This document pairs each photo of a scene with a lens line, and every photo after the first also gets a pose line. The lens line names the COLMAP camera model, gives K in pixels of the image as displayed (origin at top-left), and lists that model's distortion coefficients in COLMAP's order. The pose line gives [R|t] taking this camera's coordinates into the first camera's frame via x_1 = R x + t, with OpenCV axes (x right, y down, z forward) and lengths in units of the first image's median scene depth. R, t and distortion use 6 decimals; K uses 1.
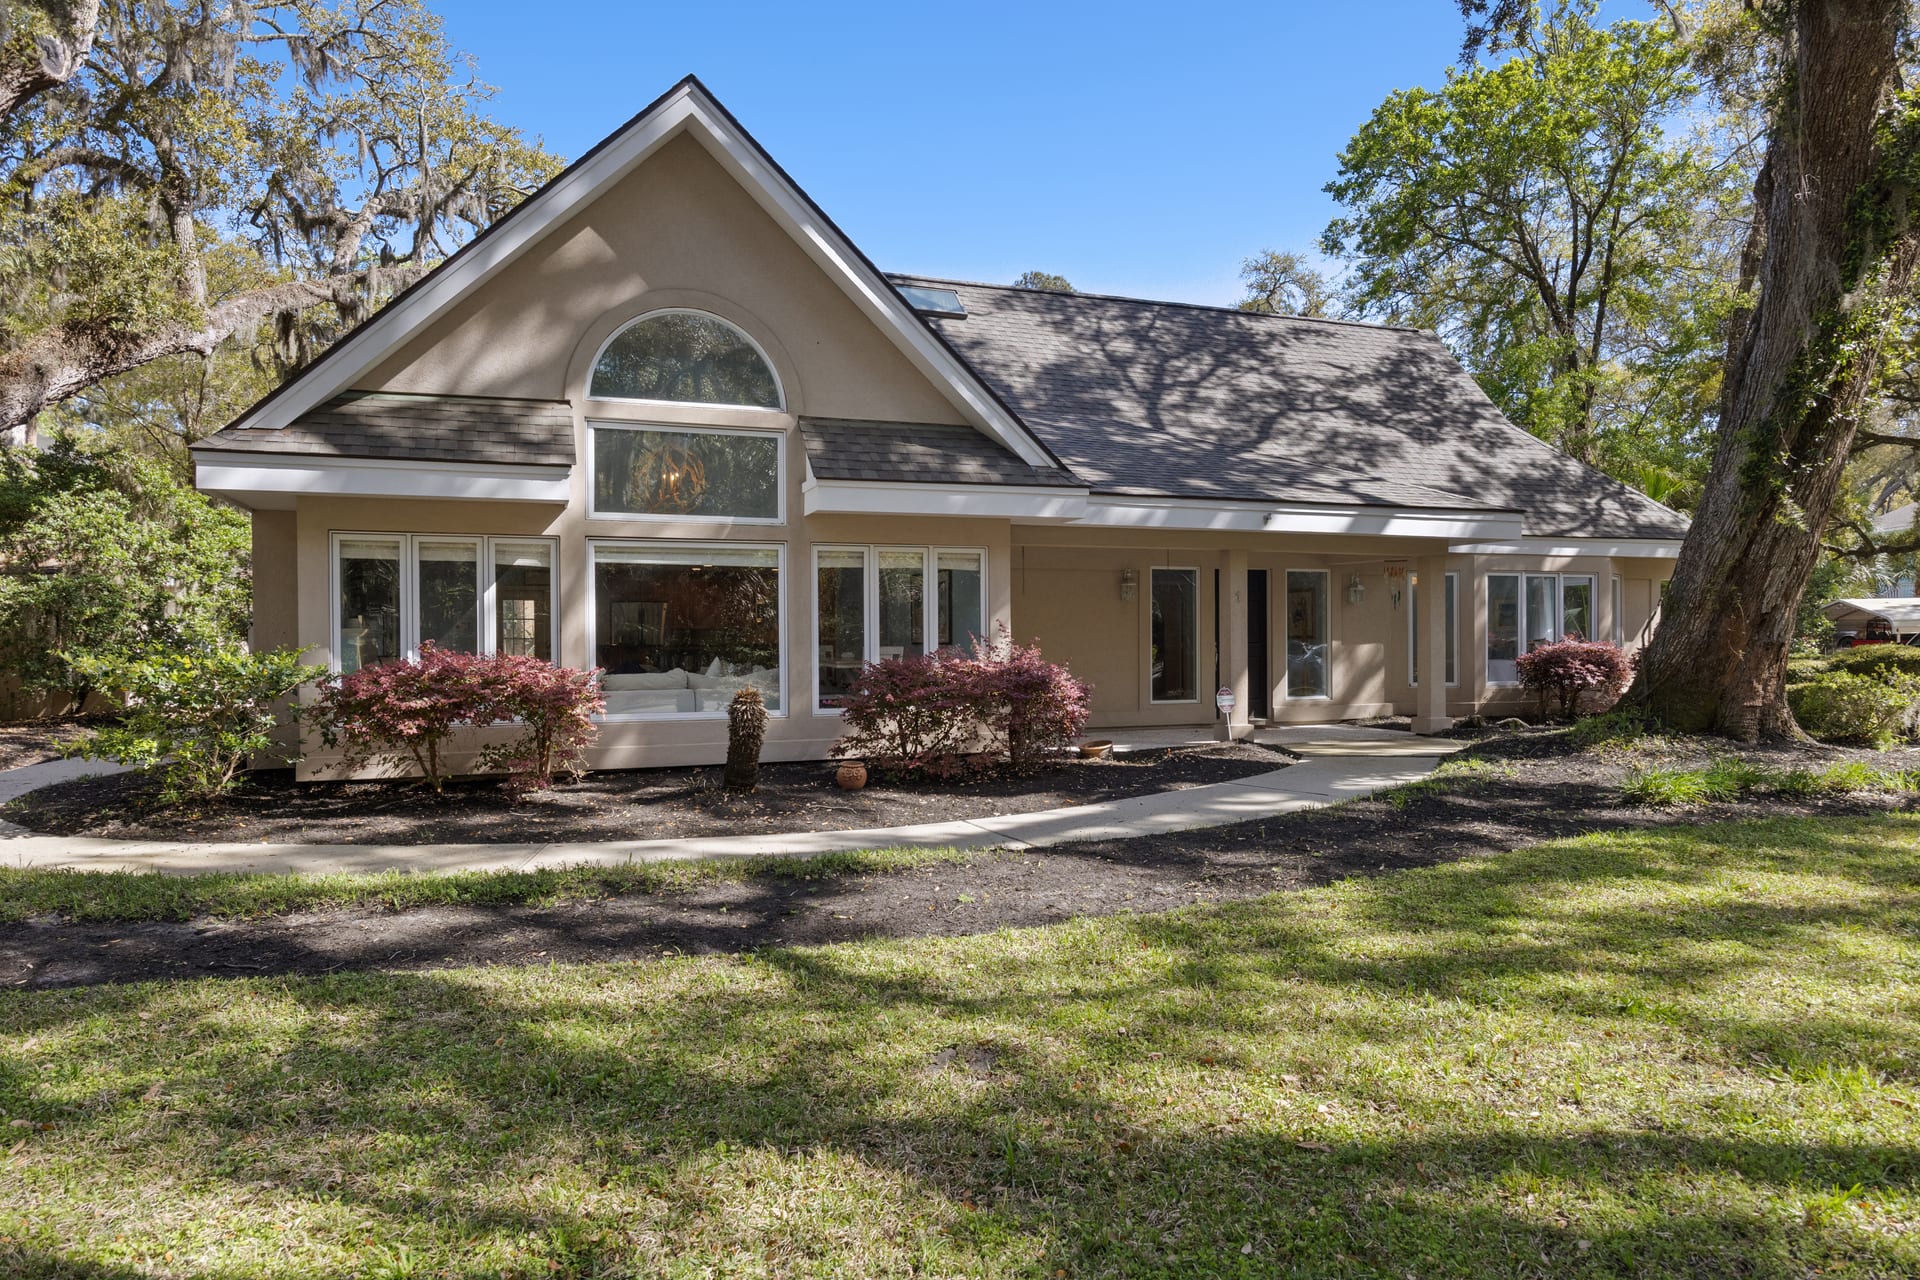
lens RADIAL K [[1236.7, 0, 937.8], [0, 1236.7, 687.8], [0, 0, 1]] dist [-0.001692, 0.000357]
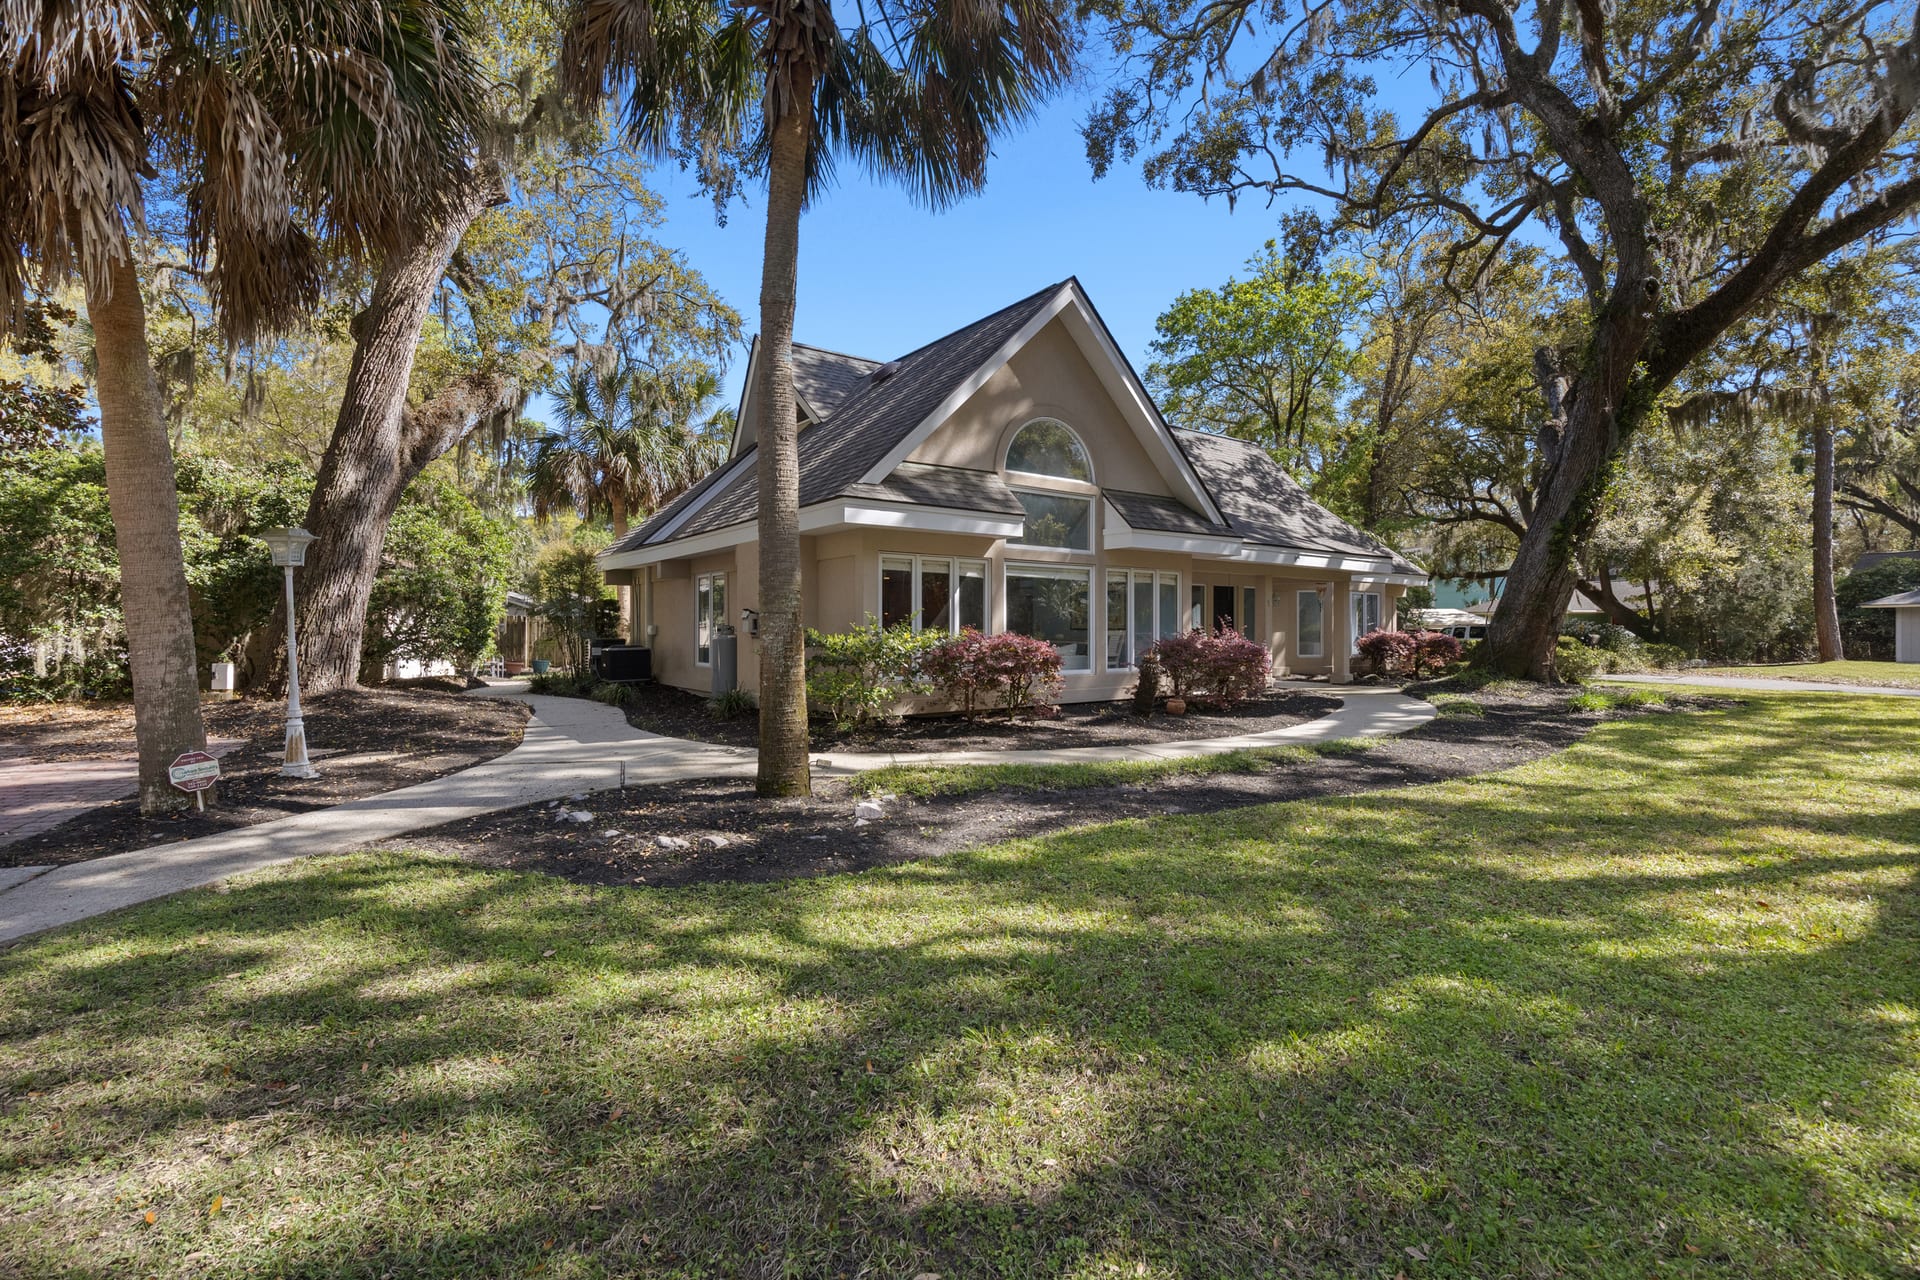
lens RADIAL K [[925.1, 0, 954.0], [0, 925.1, 637.2], [0, 0, 1]] dist [0.003262, -0.004753]
pose [[0.952253, 0.002869, 0.305296, -0.633290], [0.007566, 0.999427, -0.032989, 0.012779], [-0.305216, 0.033724, 0.951686, -0.078005]]
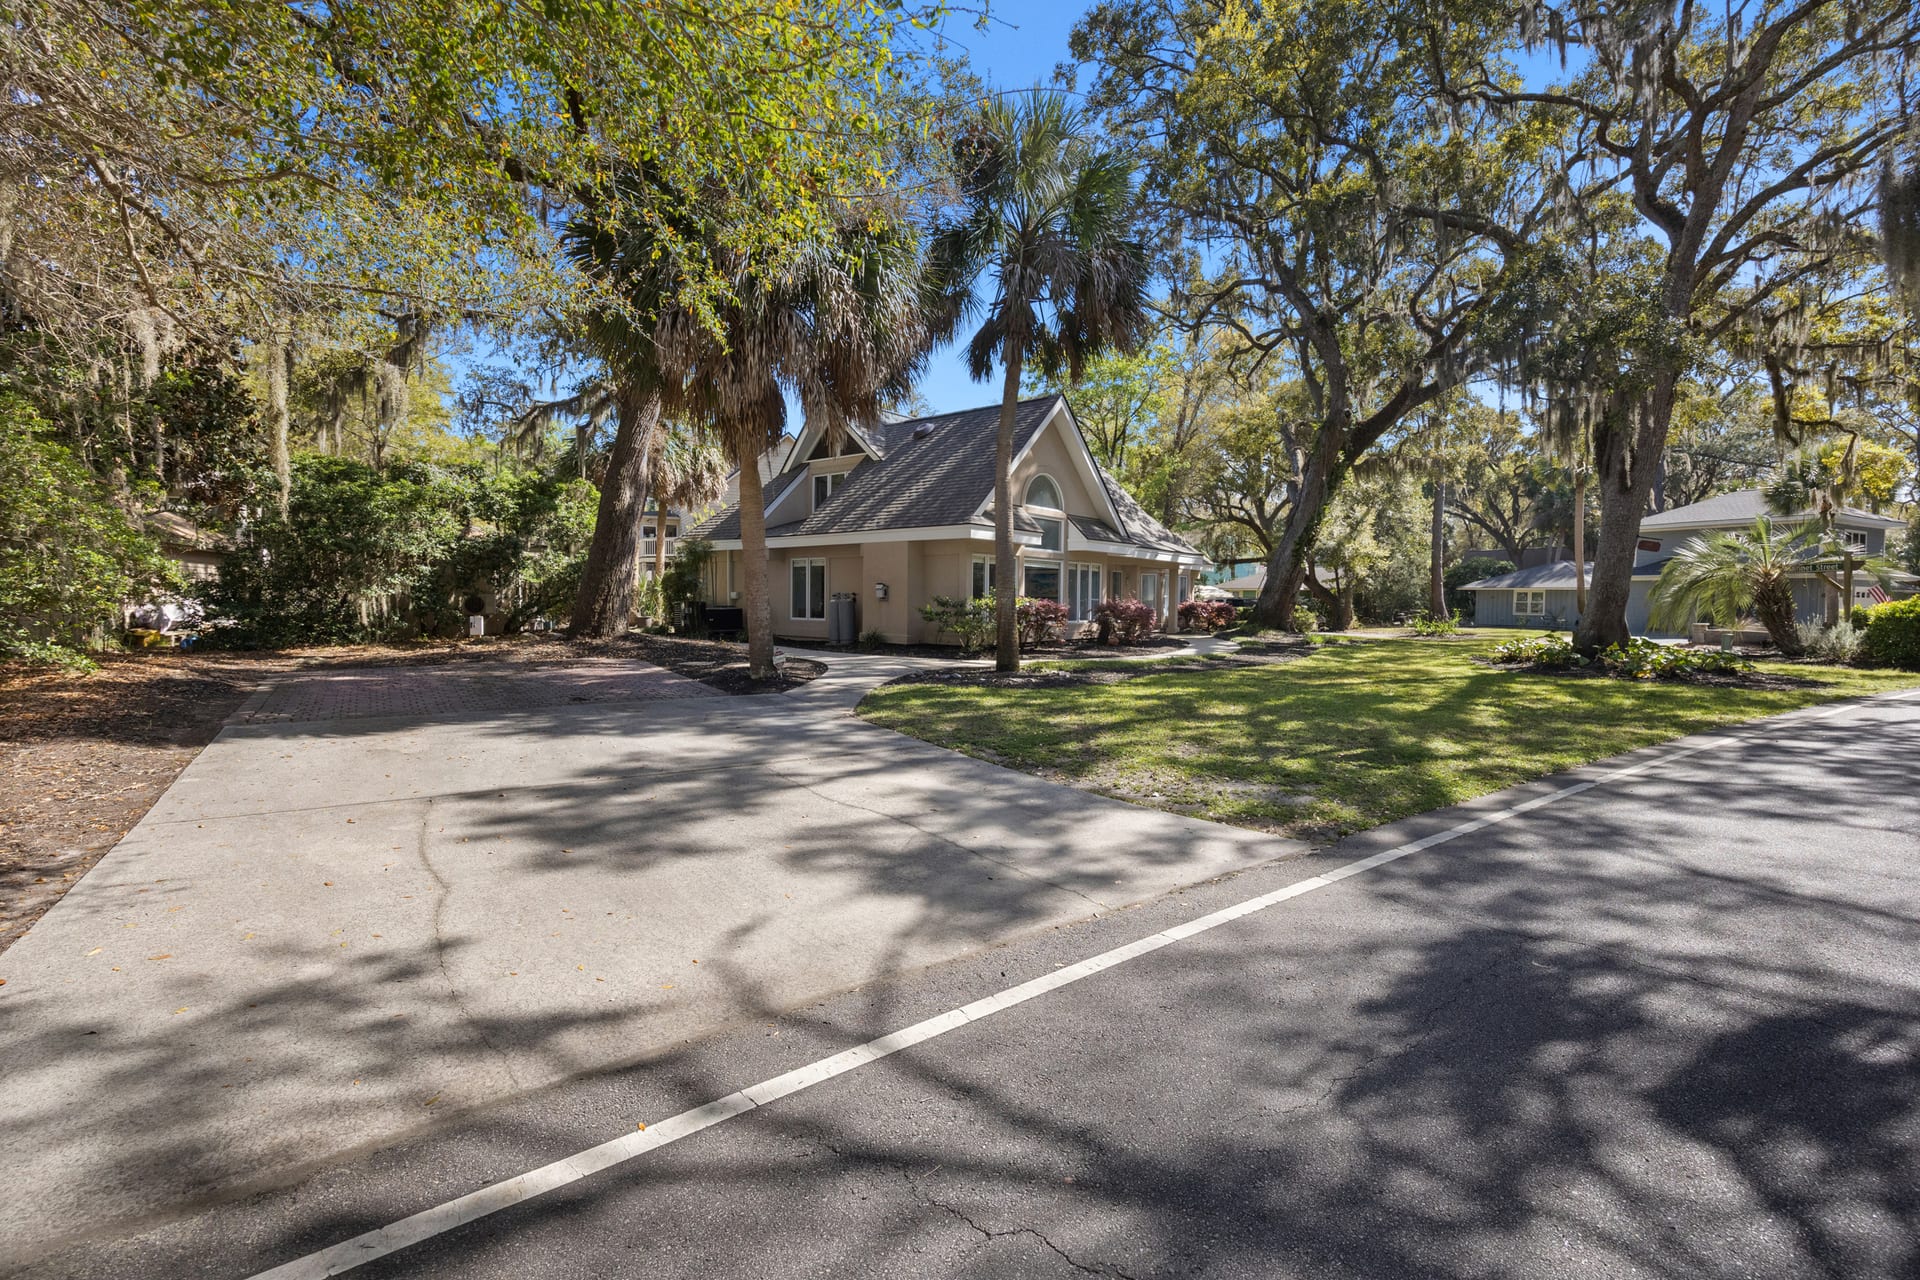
lens RADIAL K [[898.1, 0, 960.0], [0, 898.1, 640.0], [0, 0, 1]] dist [-0.011780, -0.000215]
pose [[0.846598, -0.009415, 0.532149, -1.312893], [0.006446, 0.999952, 0.007437, 0.040860], [-0.532194, -0.002866, 0.846618, -0.533137]]
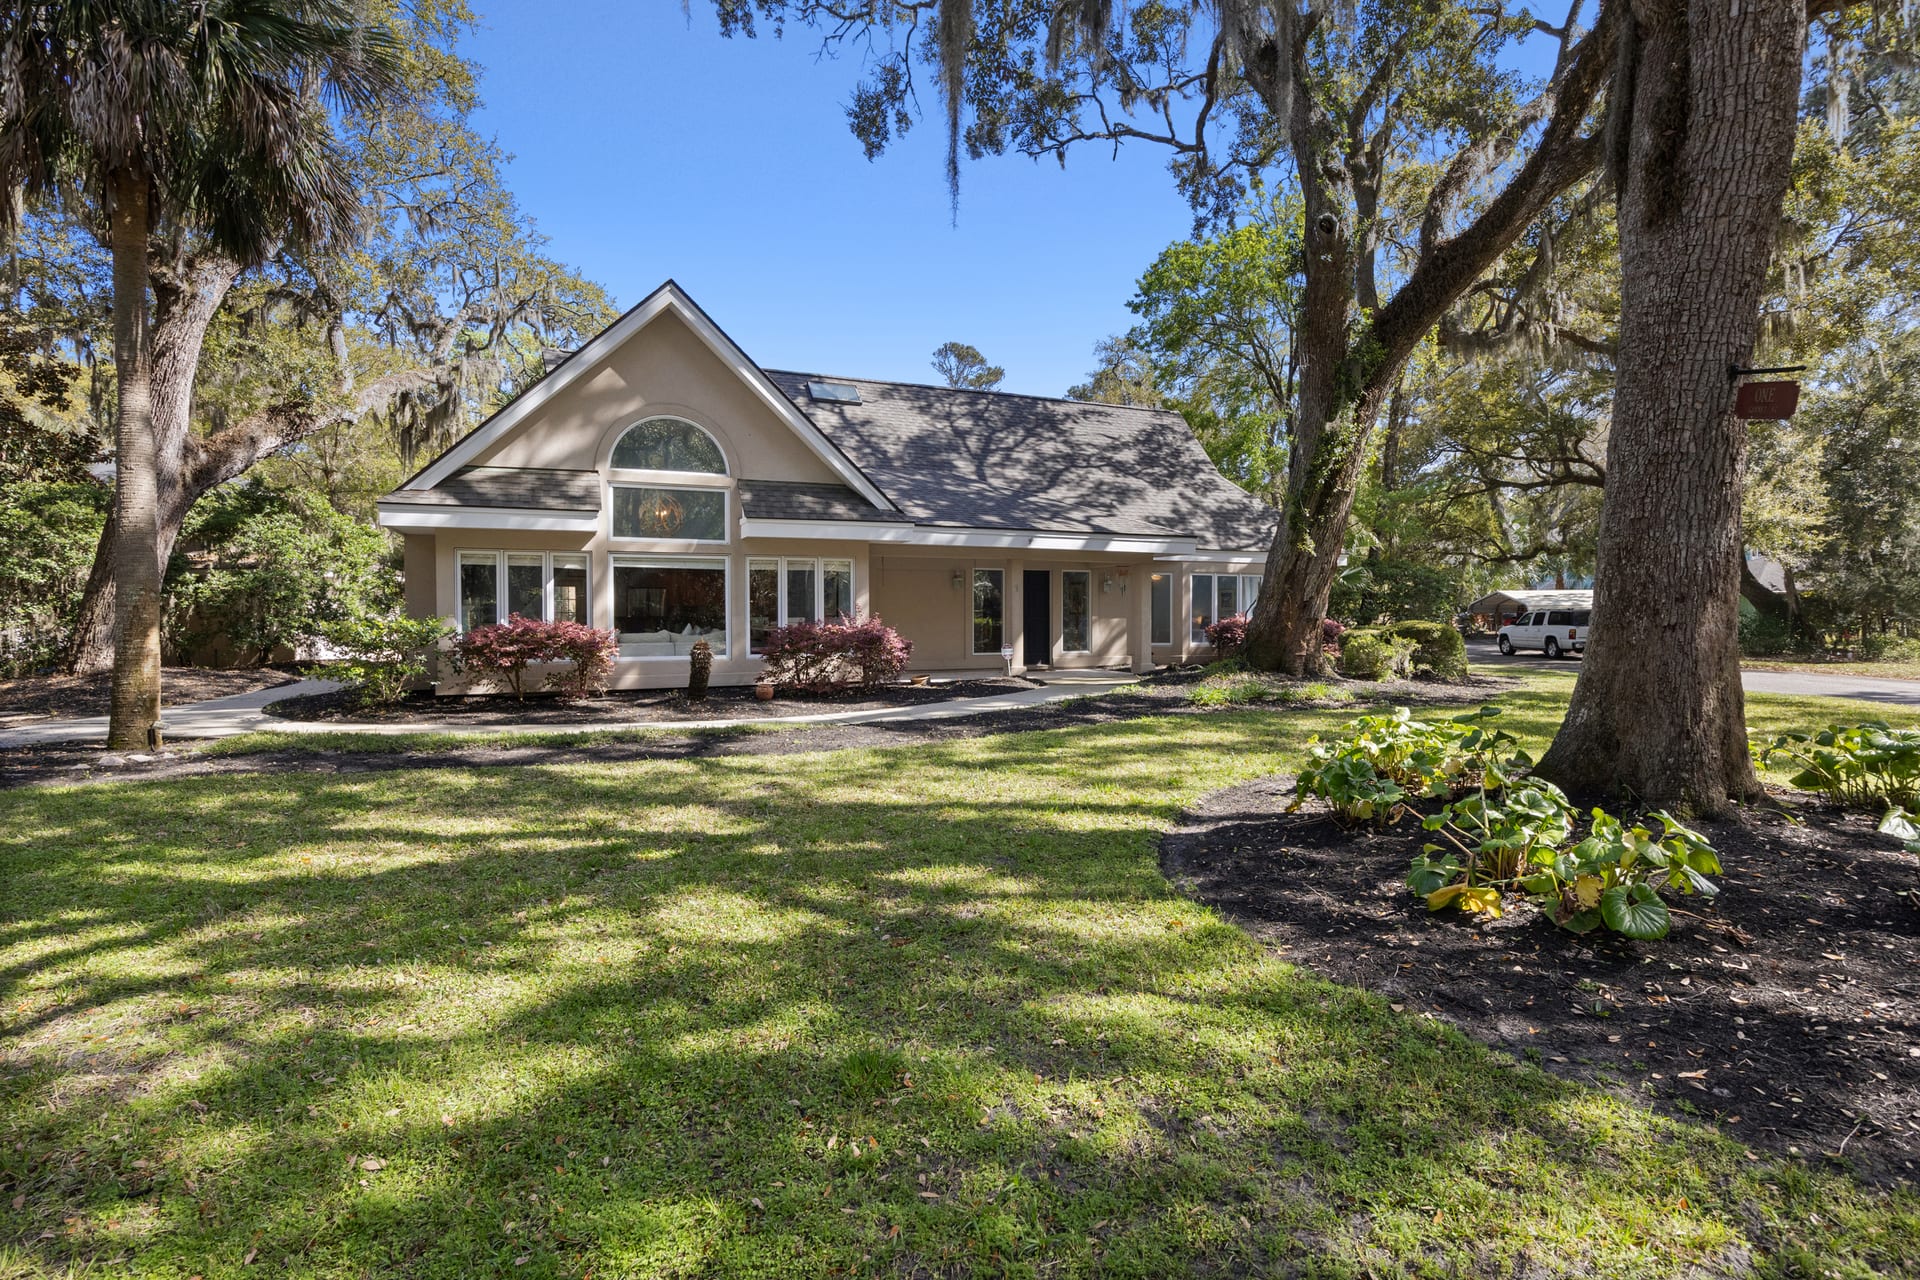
lens RADIAL K [[980.7, 0, 960.4], [0, 980.7, 667.0], [0, 0, 1]] dist [-0.022578, -0.000191]
pose [[0.998058, 0.000432, 0.062296, 0.101086], [-0.001299, 0.999903, 0.013875, 0.014372], [-0.062284, -0.013929, 0.997961, -0.324455]]
